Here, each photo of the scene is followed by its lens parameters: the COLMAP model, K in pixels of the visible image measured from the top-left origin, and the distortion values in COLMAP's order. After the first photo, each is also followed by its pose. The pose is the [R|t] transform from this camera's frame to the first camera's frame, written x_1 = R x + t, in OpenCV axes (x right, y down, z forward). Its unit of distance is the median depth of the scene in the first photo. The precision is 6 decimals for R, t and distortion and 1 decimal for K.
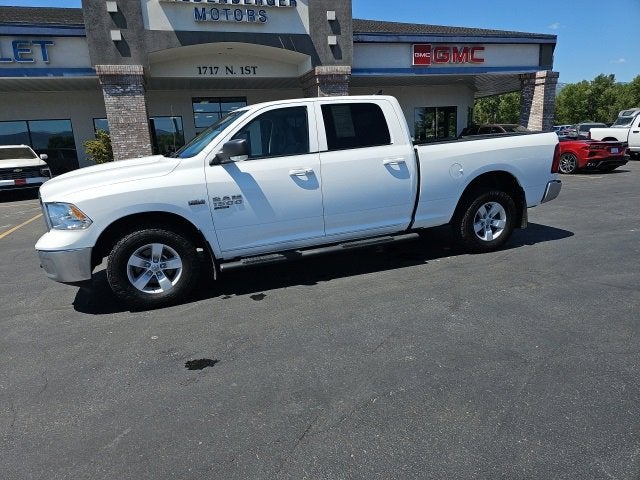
lens RADIAL K [[417.8, 0, 307.8], [0, 417.8, 230.8], [0, 0, 1]] dist [0.053167, -0.043413]
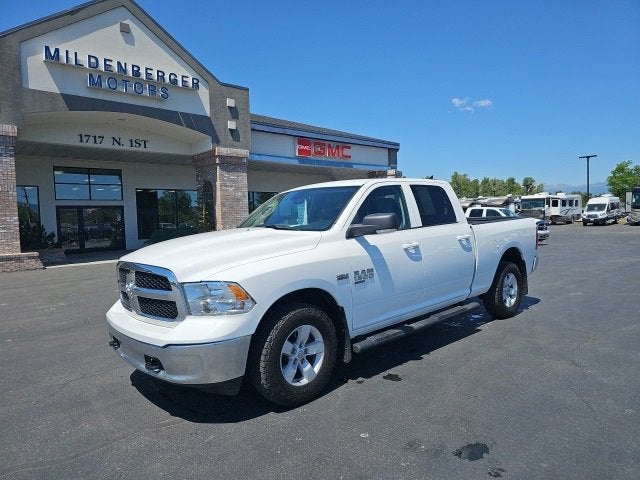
lens RADIAL K [[417.8, 0, 316.7], [0, 417.8, 233.5], [0, 0, 1]] dist [0.053167, -0.043413]
pose [[0.919173, 0.016861, 0.393494, -0.551897], [0.055562, 0.983540, -0.171933, -0.005094], [-0.389916, 0.179900, 0.903107, 0.132780]]
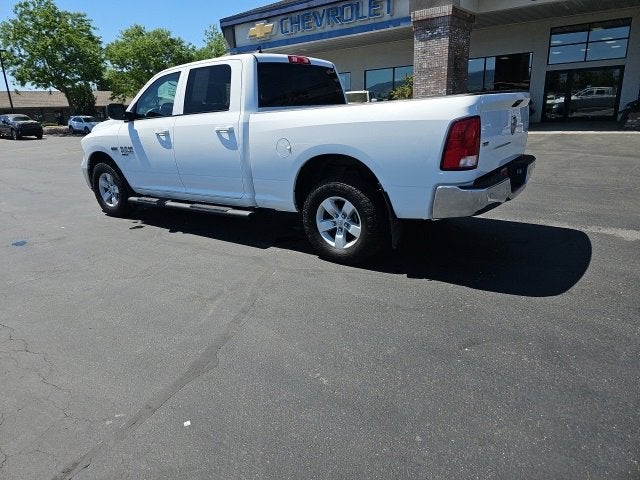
lens RADIAL K [[417.8, 0, 312.4], [0, 417.8, 229.4], [0, 0, 1]] dist [0.053167, -0.043413]
pose [[0.564666, 0.260714, -0.783059, 1.030367], [-0.153044, 0.965416, 0.211068, -0.165483], [0.811006, 0.000660, 0.585038, 0.573641]]
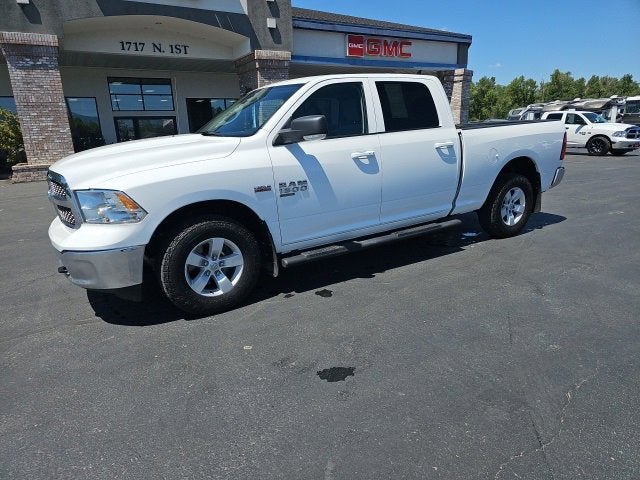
lens RADIAL K [[417.8, 0, 310.0], [0, 417.8, 240.5], [0, 0, 1]] dist [0.053167, -0.043413]
pose [[0.976101, -0.034315, 0.214592, -0.288097], [0.025622, 0.998740, 0.043162, 0.003458], [-0.215803, -0.036632, 0.975750, 0.109137]]
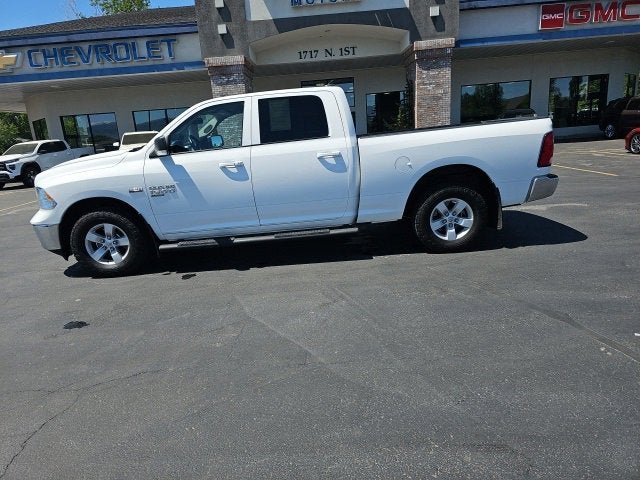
lens RADIAL K [[417.8, 0, 308.3], [0, 417.8, 233.5], [0, 0, 1]] dist [0.053167, -0.043413]
pose [[0.945320, 0.065483, -0.319503, 0.456330], [-0.047927, 0.996893, 0.062513, -0.036003], [0.322604, -0.043782, 0.945521, 0.036845]]
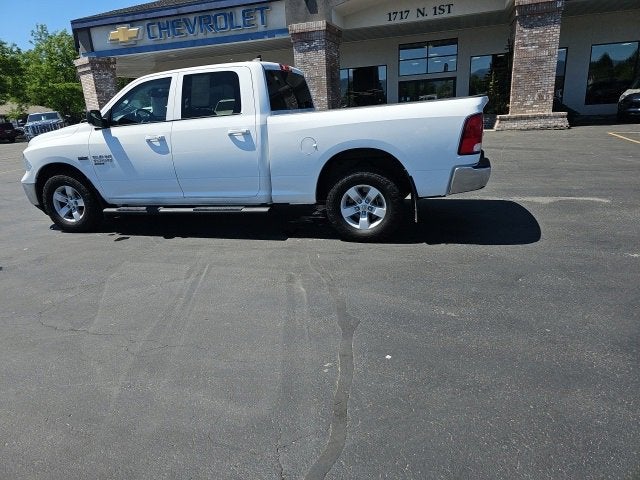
lens RADIAL K [[417.8, 0, 311.0], [0, 417.8, 229.2], [0, 0, 1]] dist [0.053167, -0.043413]
pose [[0.806773, 0.173790, -0.564726, 0.879705], [-0.105293, 0.982754, 0.152011, -0.101353], [0.581405, -0.063177, 0.811158, 0.264610]]
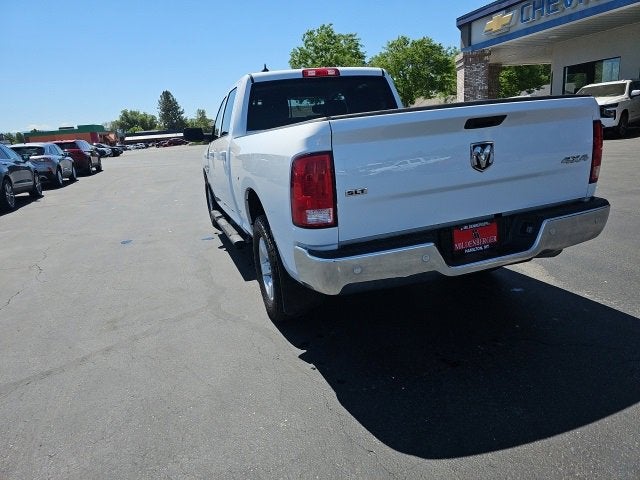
lens RADIAL K [[417.8, 0, 316.4], [0, 417.8, 230.0], [0, 0, 1]] dist [0.053167, -0.043413]
pose [[0.013157, 0.290916, -0.956658, 1.055006], [-0.114907, 0.950843, 0.287567, -0.273501], [0.993289, 0.106143, 0.045939, 1.097917]]
